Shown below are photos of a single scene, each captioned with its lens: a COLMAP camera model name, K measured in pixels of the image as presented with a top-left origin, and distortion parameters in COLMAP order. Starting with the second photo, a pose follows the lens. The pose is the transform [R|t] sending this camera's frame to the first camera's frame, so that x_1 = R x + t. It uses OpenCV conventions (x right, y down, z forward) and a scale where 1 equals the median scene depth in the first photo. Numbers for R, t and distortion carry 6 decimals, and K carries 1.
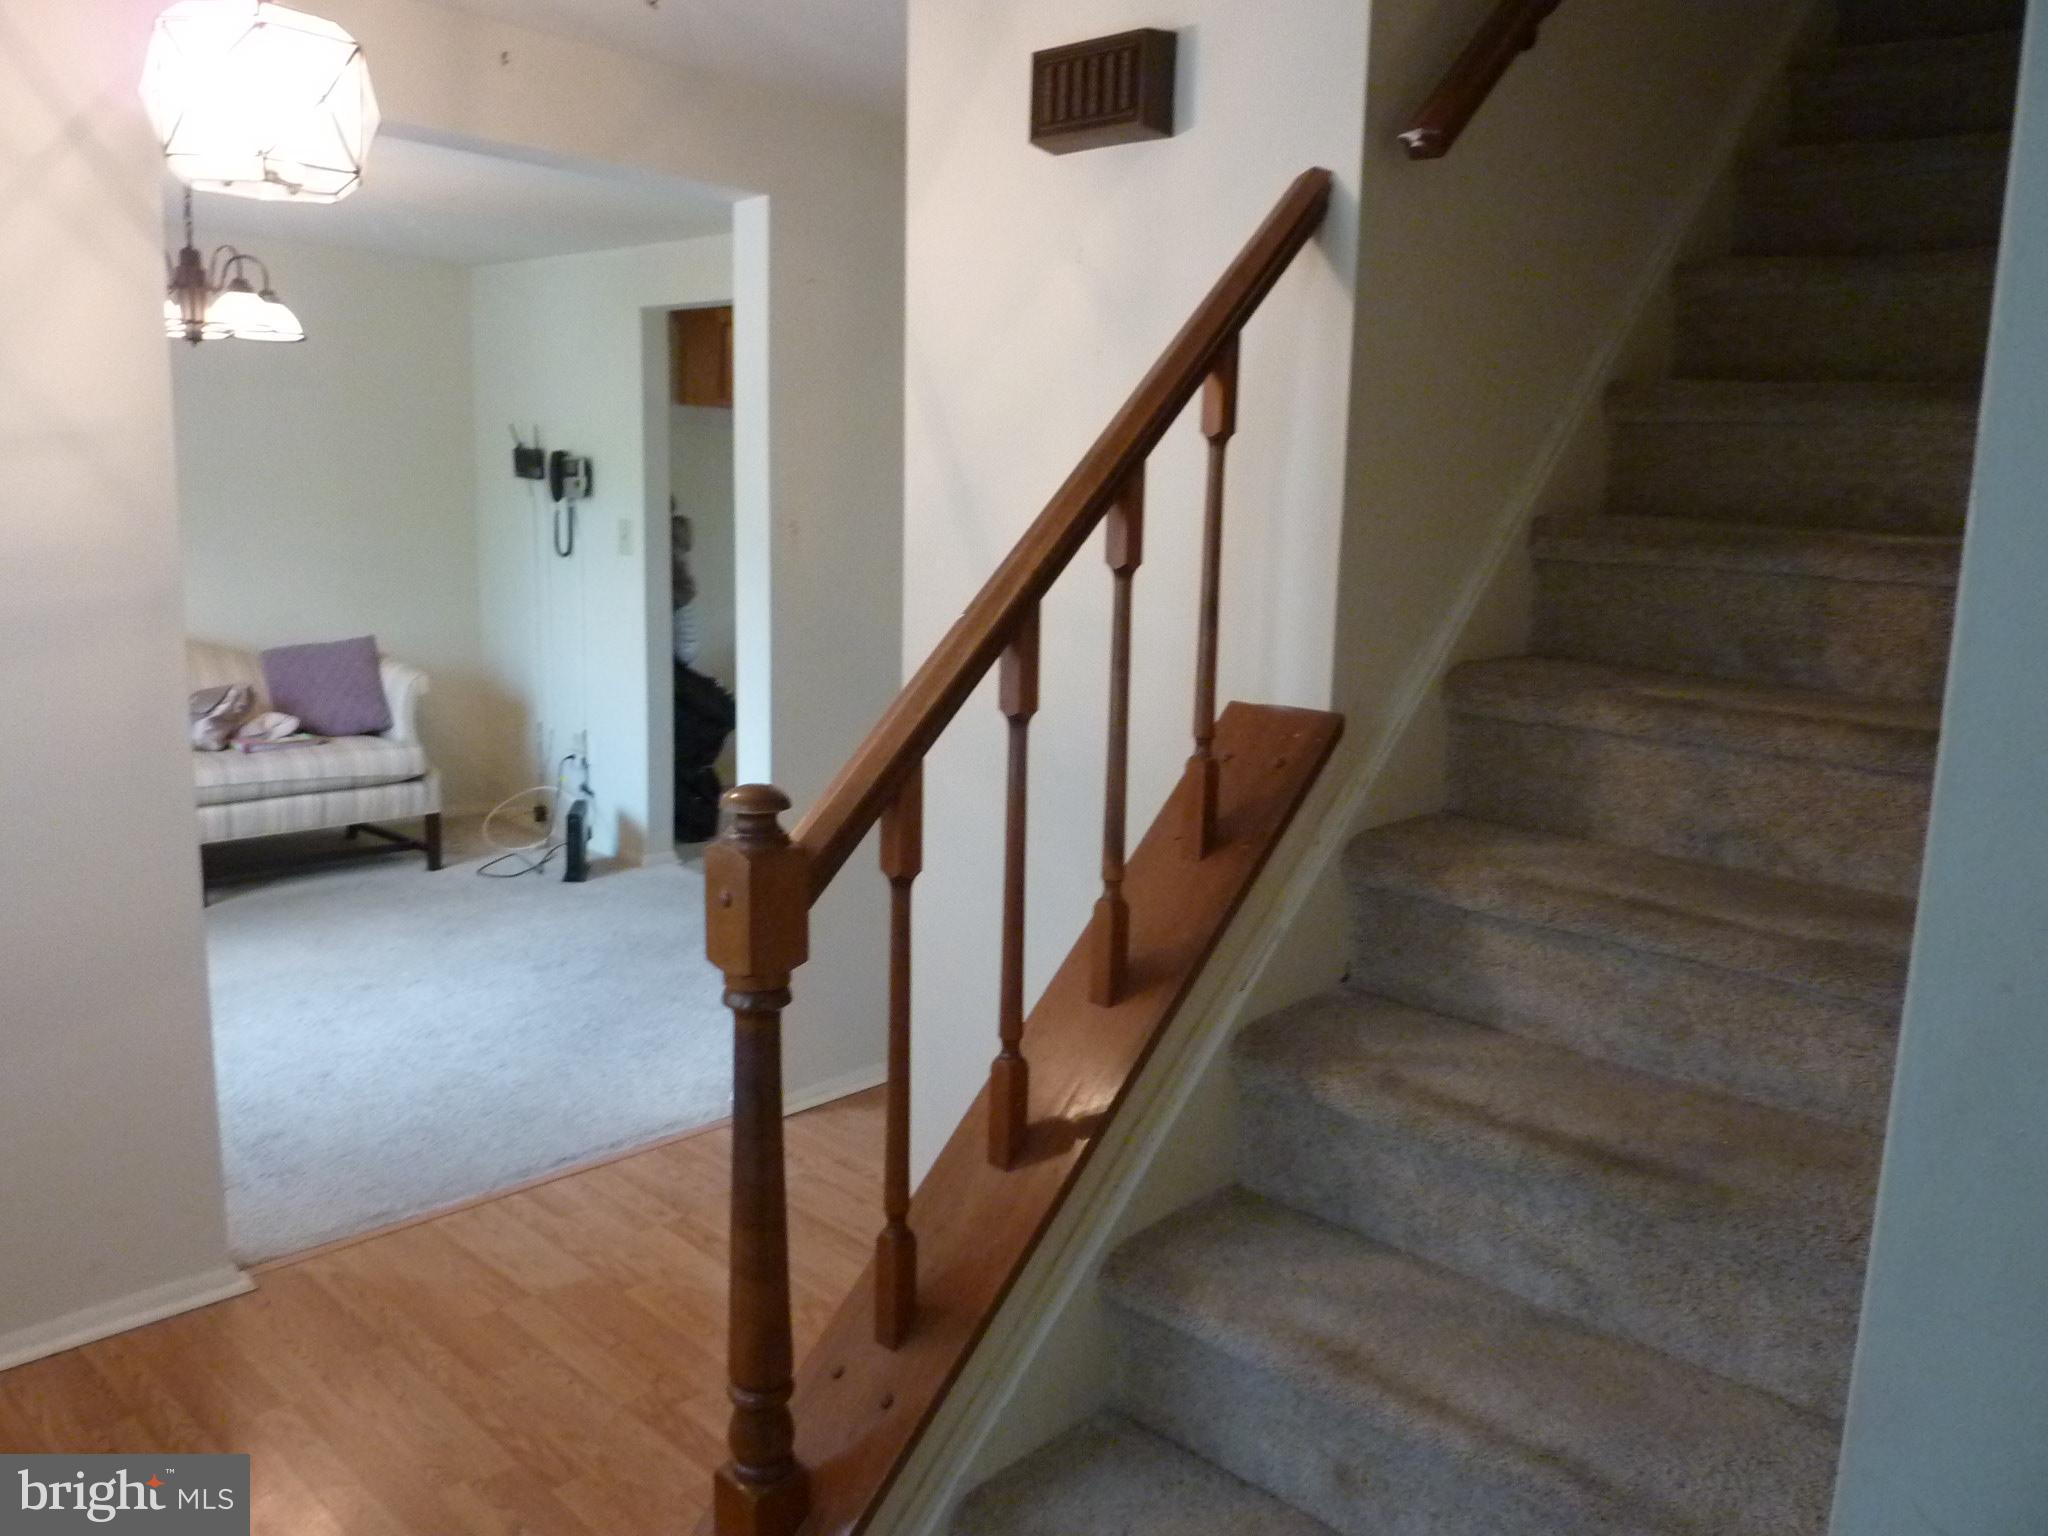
lens RADIAL K [[1524.1, 0, 1065.2], [0, 1524.1, 768.0], [0, 0, 1]] dist [-0.011132, -0.006655]
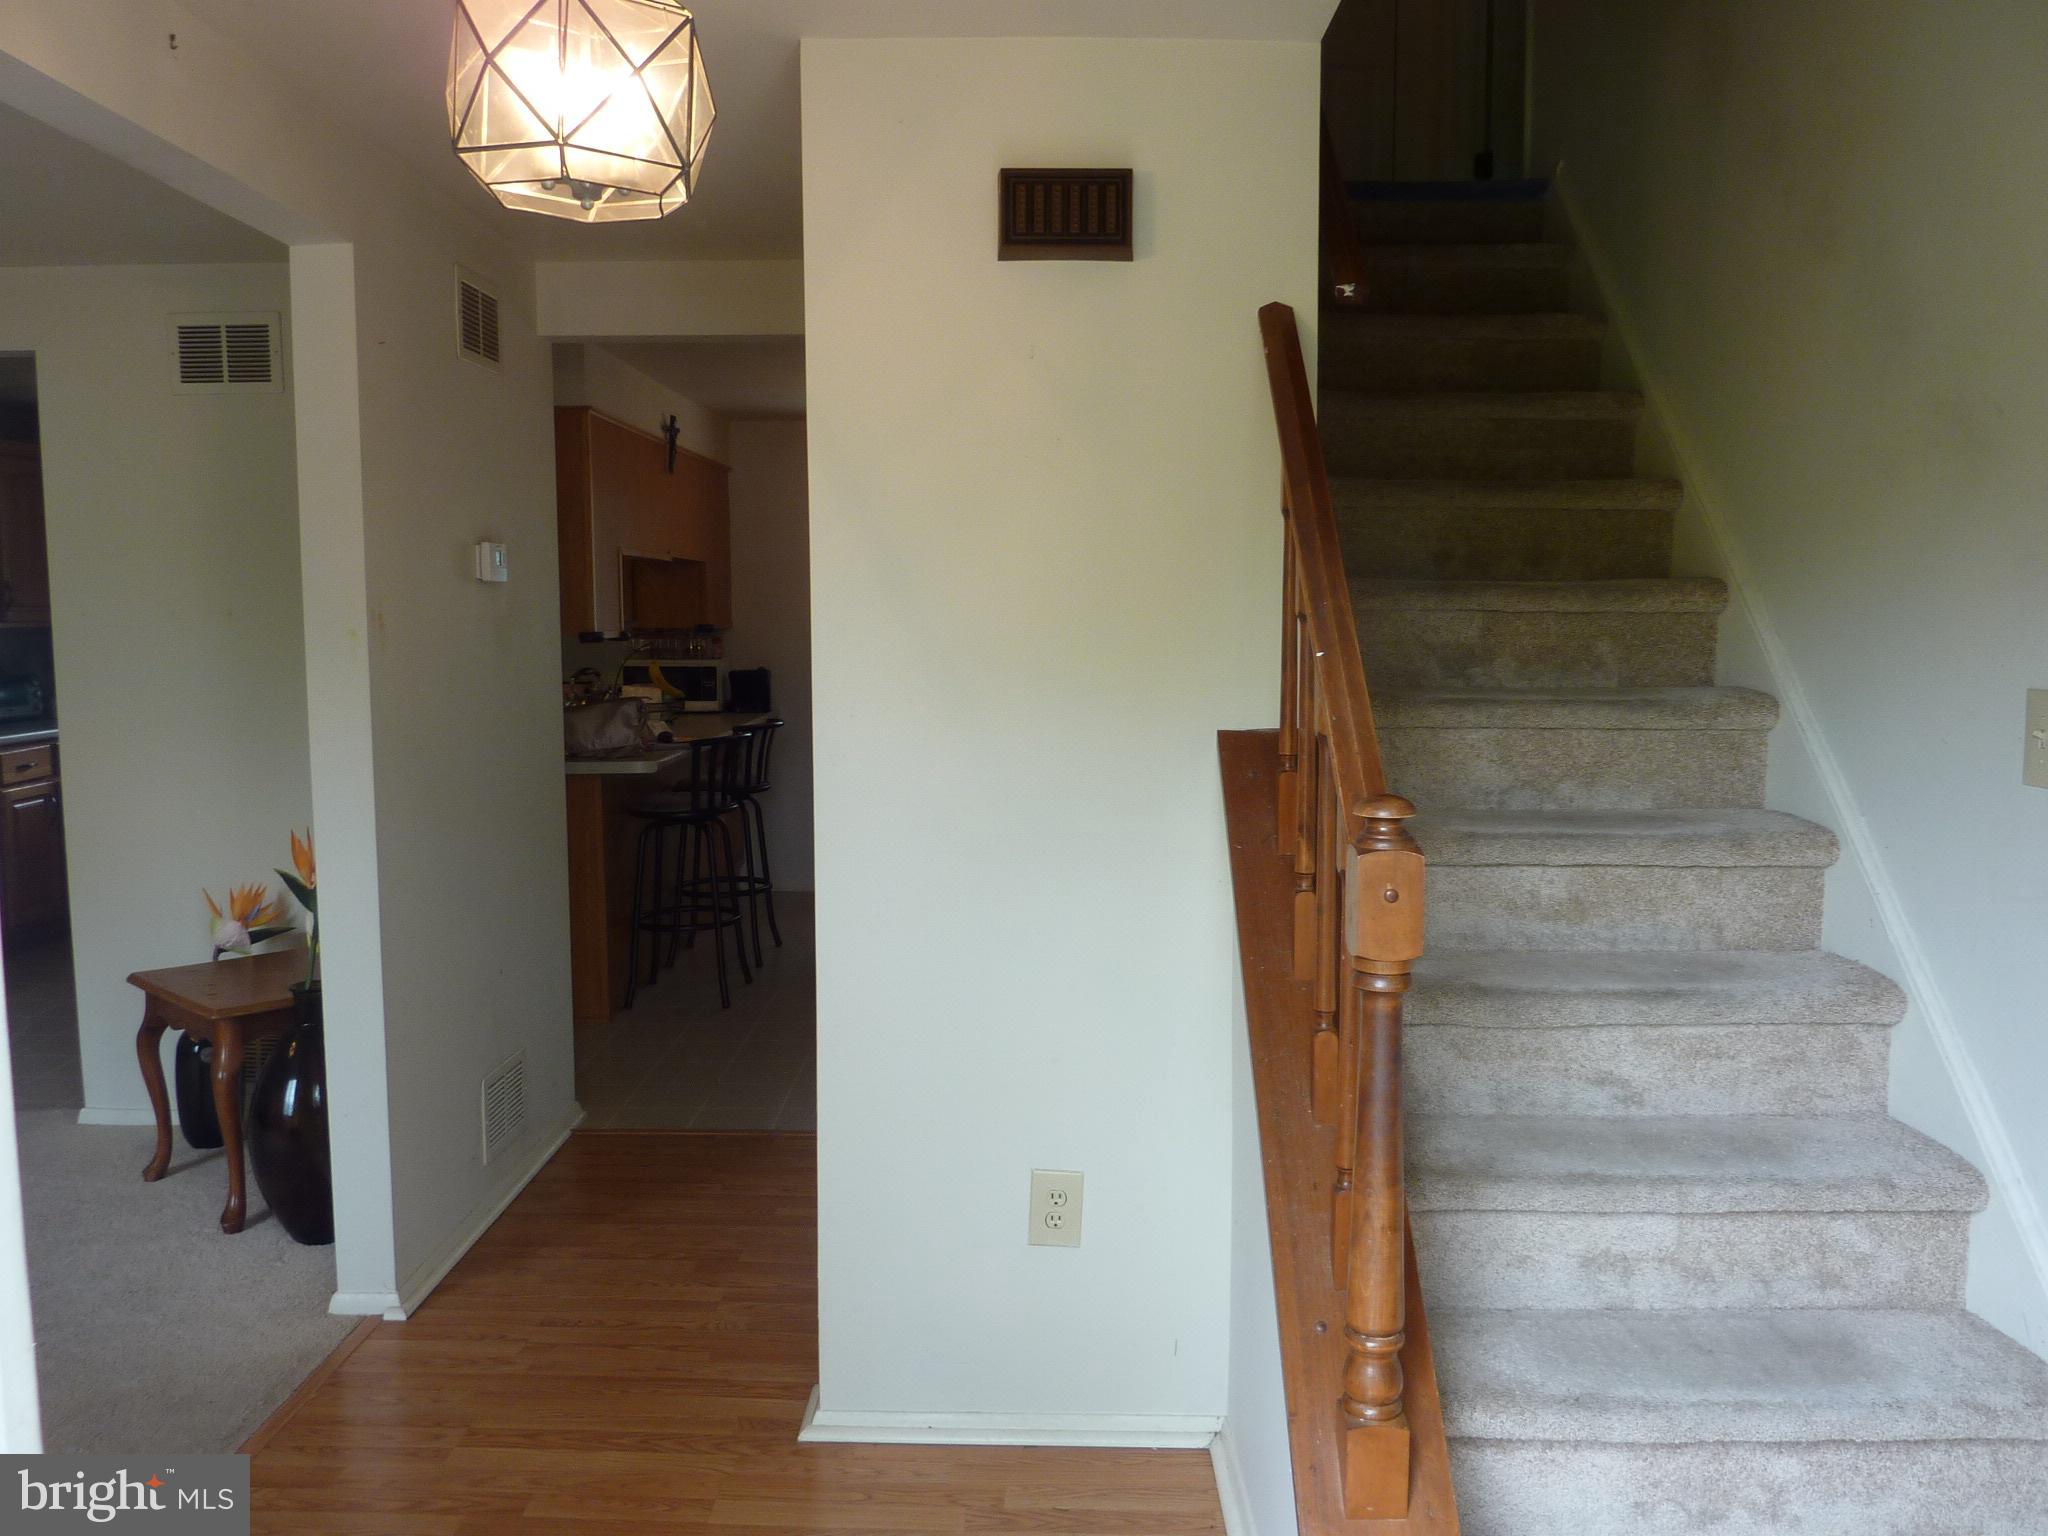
lens RADIAL K [[1540.5, 0, 1024.0], [0, 1540.5, 768.0], [0, 0, 1]] dist [0.016510, -0.075616]
pose [[0.742801, -0.100679, 0.661899, -0.826397], [0.139725, 0.990171, -0.006193, -0.028820], [-0.654770, 0.097084, 0.749568, 0.194315]]
